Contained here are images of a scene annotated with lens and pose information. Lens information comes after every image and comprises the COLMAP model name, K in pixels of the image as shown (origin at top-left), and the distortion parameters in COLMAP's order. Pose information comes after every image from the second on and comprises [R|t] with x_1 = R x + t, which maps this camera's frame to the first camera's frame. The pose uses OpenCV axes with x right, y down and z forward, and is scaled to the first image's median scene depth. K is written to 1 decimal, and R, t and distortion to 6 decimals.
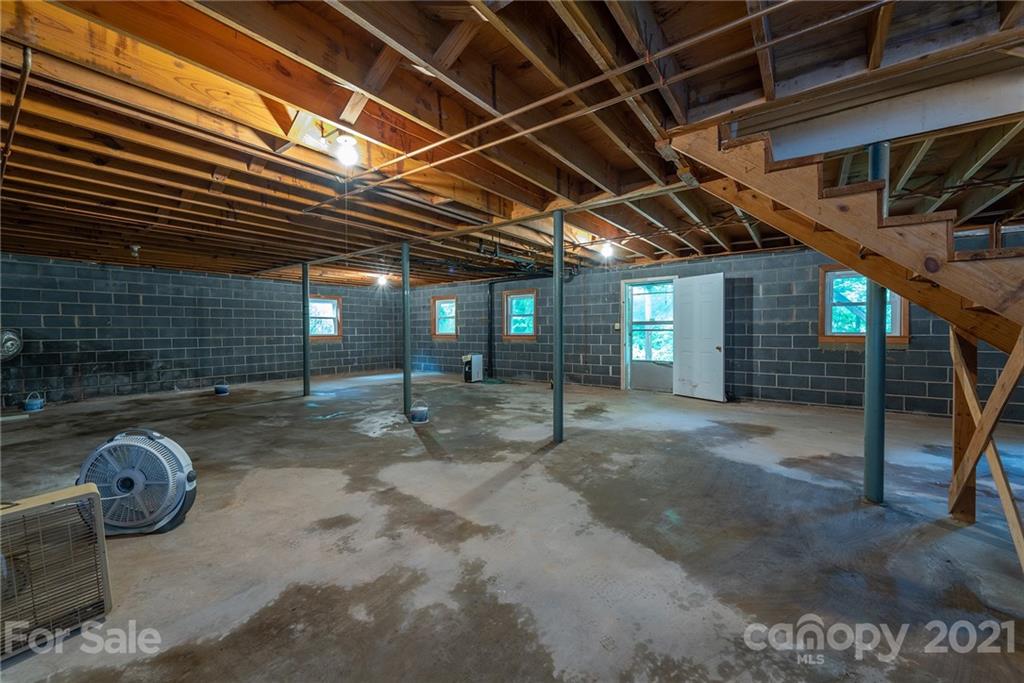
lens RADIAL K [[403.8, 0, 510.1], [0, 403.8, 338.1], [0, 0, 1]] dist [0.010440, -0.000638]
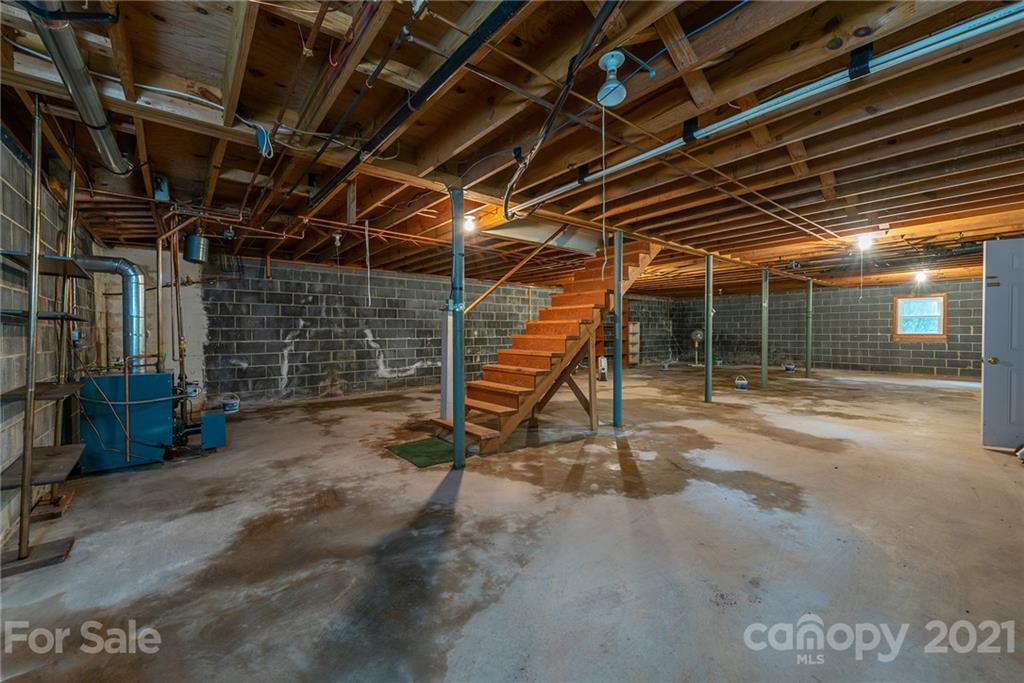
lens RADIAL K [[403.8, 0, 510.2], [0, 403.8, 335.6], [0, 0, 1]] dist [0.010440, -0.000638]
pose [[-0.254705, 0.017596, -0.966859, 0.865485], [-0.012631, 0.999689, 0.021521, -0.013520], [0.966936, 0.017694, -0.254403, 0.317356]]
